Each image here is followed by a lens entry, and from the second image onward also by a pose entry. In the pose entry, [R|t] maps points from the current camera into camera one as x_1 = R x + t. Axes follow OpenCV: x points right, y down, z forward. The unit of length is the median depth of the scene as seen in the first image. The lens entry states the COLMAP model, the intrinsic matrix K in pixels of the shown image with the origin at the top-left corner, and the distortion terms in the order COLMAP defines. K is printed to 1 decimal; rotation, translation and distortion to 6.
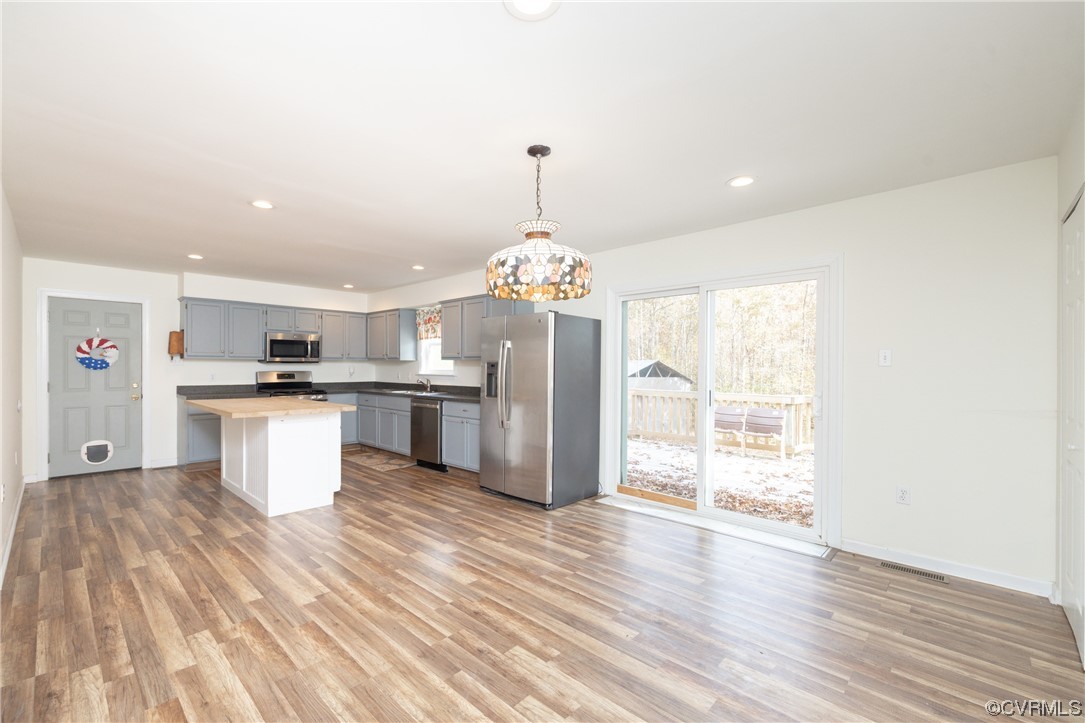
lens RADIAL K [[465.1, 0, 521.0], [0, 465.1, 372.4], [0, 0, 1]] dist [-0.001206, -0.000036]
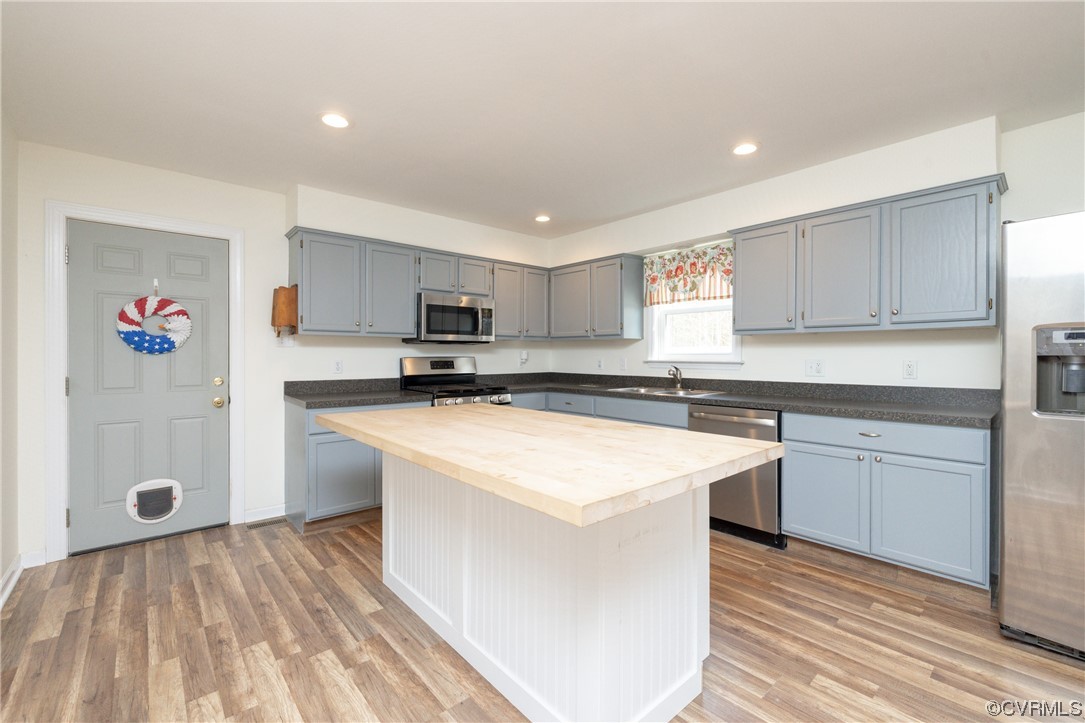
lens RADIAL K [[461.8, 0, 540.3], [0, 461.8, 359.9], [0, 0, 1]] dist [-0.000523, 0.000103]
pose [[0.996947, -0.003724, -0.077991, -0.405644], [0.003540, 0.999991, -0.002505, 0.004690], [0.077999, 0.002221, 0.996951, 0.481968]]
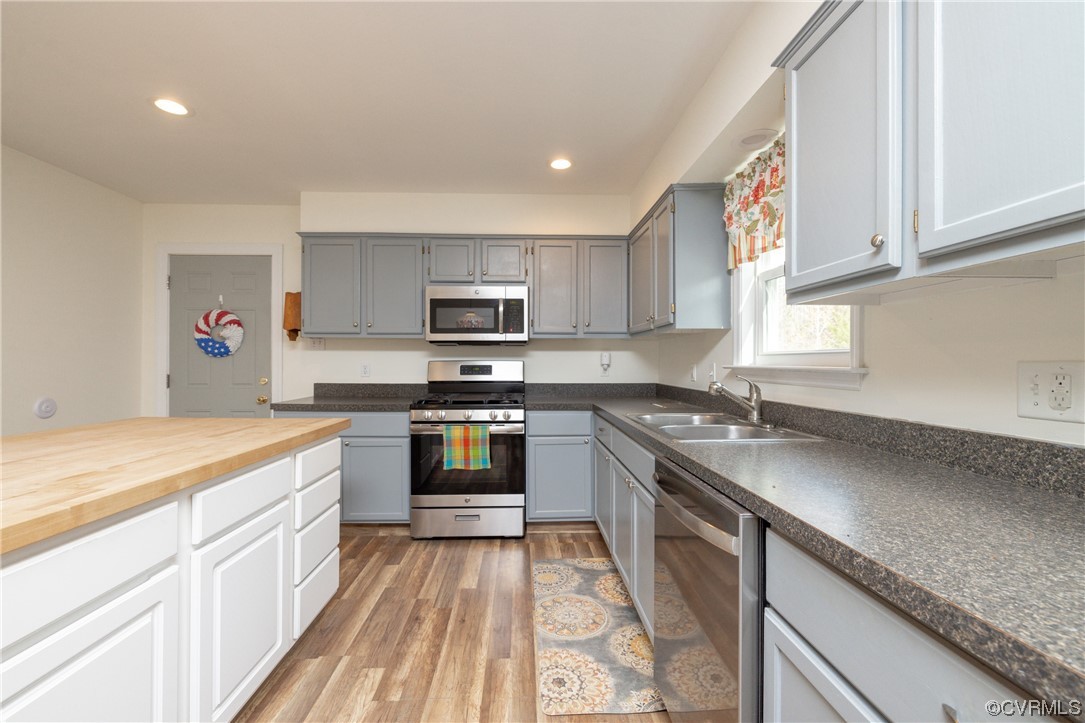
lens RADIAL K [[455.0, 0, 533.9], [0, 455.0, 362.2], [0, 0, 1]] dist [0.011344, -0.011820]
pose [[0.719690, -0.003461, -0.694287, -0.116436], [-0.007208, 0.999896, -0.012457, 0.007079], [0.694258, 0.013969, 0.719590, 0.839951]]
